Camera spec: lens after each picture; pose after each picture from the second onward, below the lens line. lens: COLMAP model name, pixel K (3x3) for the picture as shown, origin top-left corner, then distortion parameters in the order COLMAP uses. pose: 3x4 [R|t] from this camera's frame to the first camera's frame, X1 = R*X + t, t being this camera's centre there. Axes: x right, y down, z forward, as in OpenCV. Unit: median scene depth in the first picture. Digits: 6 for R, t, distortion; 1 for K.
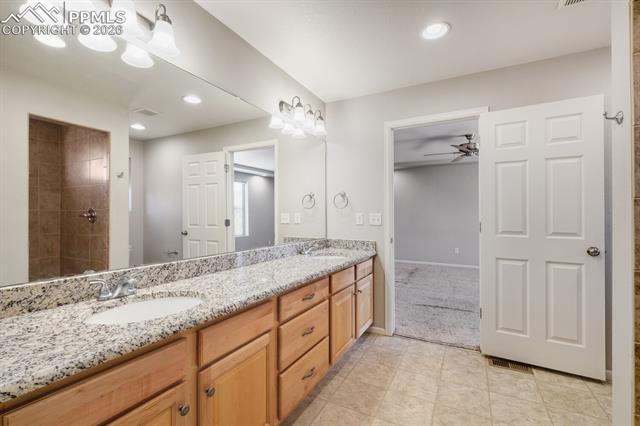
lens RADIAL K [[284.7, 0, 320.0], [0, 284.7, 213.0], [0, 0, 1]] dist [-0.001093, -0.000195]
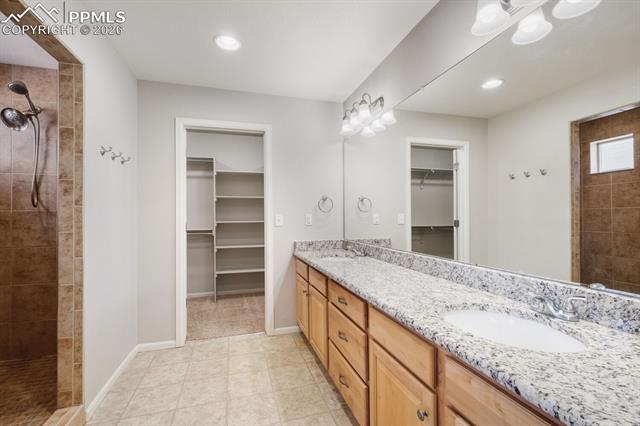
lens RADIAL K [[284.7, 0, 320.0], [0, 284.7, 213.0], [0, 0, 1]] dist [-0.001093, -0.000195]
pose [[-0.712111, -0.017353, -0.701852, 0.804597], [-0.000791, 0.999714, -0.023915, 0.011366], [0.702066, -0.016475, -0.711921, 1.750724]]
